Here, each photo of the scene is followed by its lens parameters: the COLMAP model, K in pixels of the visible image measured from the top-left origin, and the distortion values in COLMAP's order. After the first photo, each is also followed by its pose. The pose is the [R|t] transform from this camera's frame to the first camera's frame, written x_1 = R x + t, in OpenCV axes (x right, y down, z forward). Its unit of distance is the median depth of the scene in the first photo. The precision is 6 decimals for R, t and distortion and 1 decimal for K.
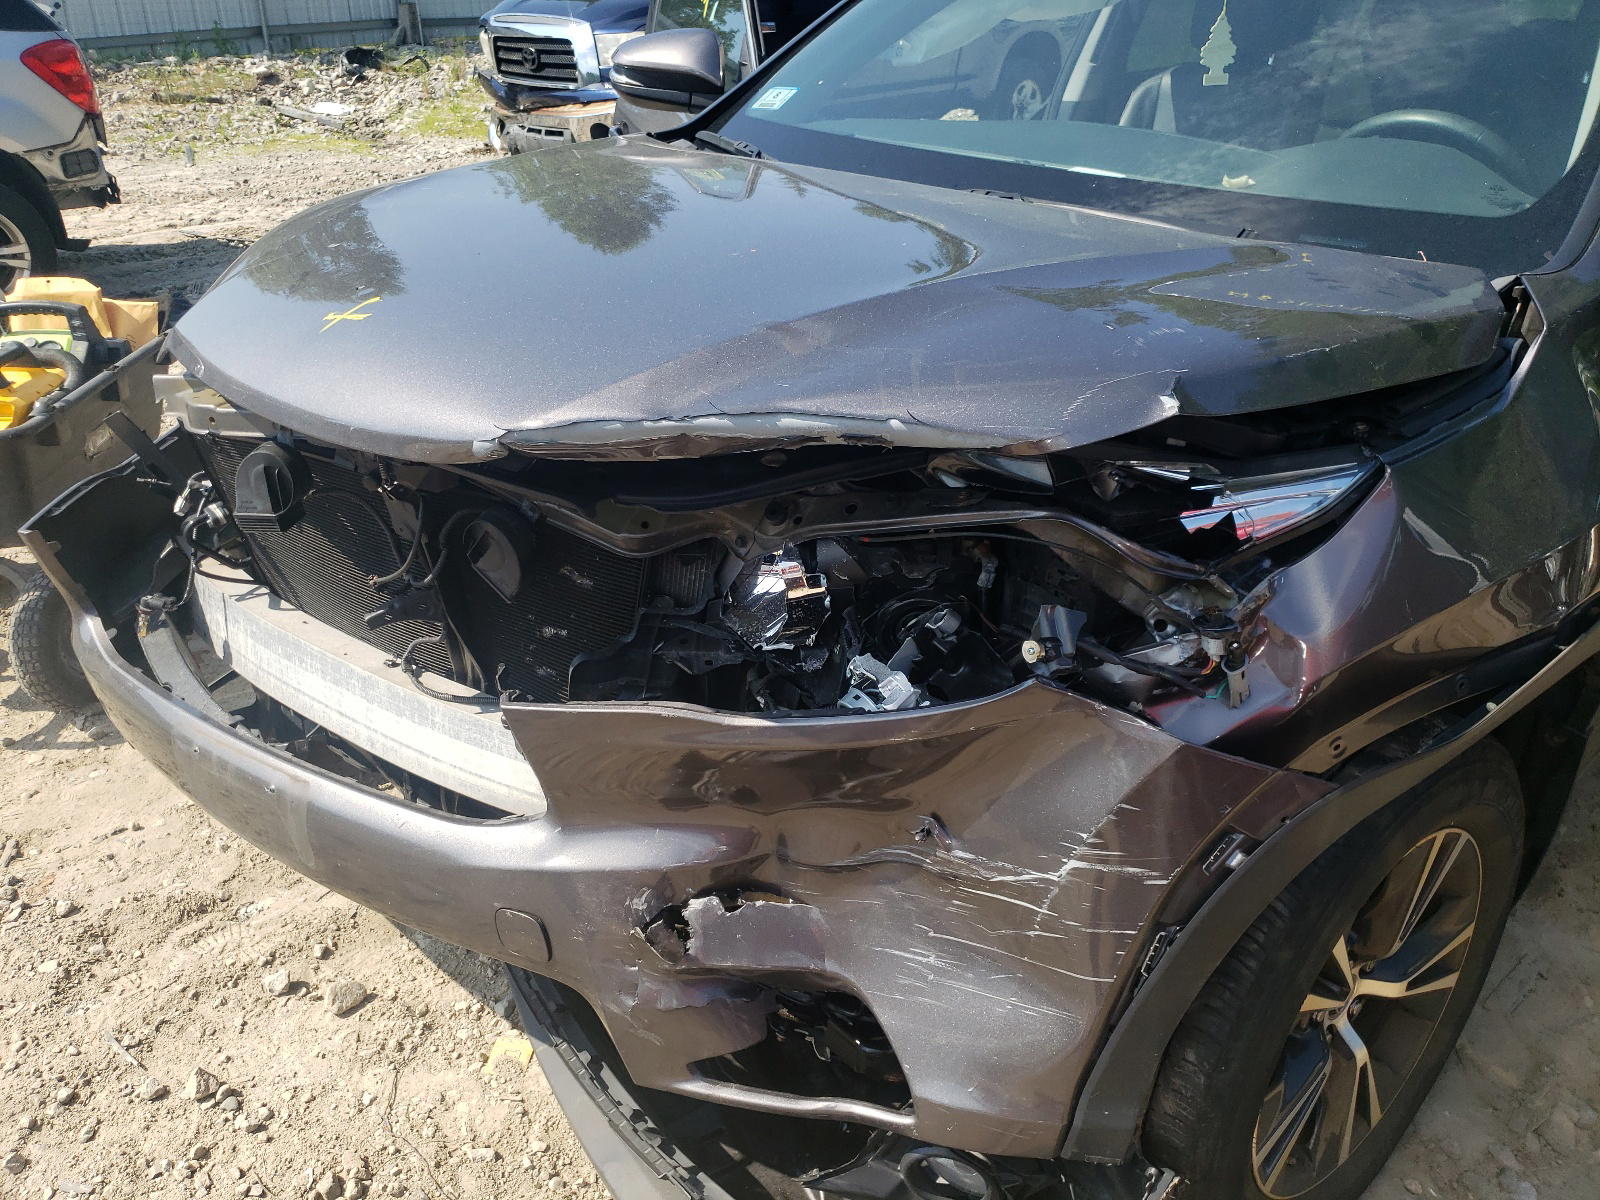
lens RADIAL K [[1229.3, 0, 787.6], [0, 1229.3, 597.5], [0, 0, 1]] dist [0.006423, 0.012390]
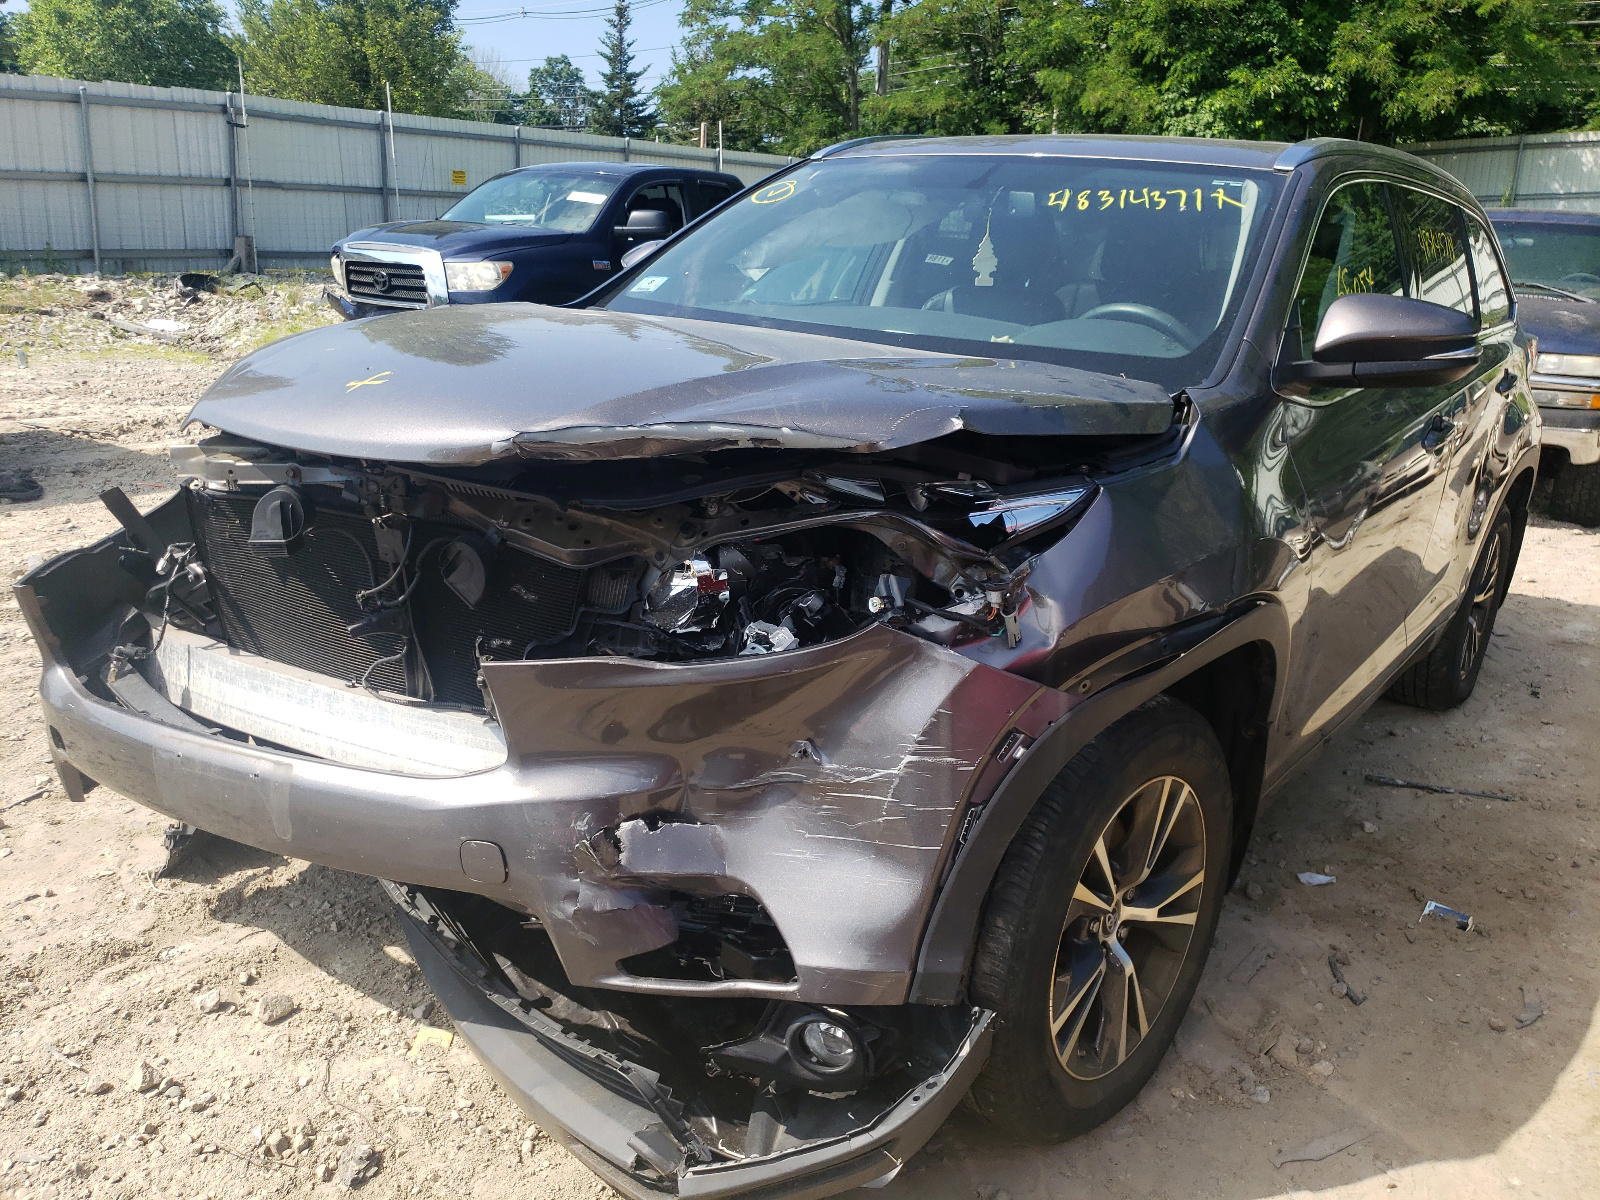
lens RADIAL K [[1229.3, 0, 787.6], [0, 1229.3, 597.5], [0, 0, 1]] dist [0.006423, 0.012390]
pose [[0.988433, 0.006039, 0.151540, -0.076822], [0.022205, 0.982677, -0.183992, 0.188491], [-0.150025, 0.185229, 0.971176, -0.240318]]
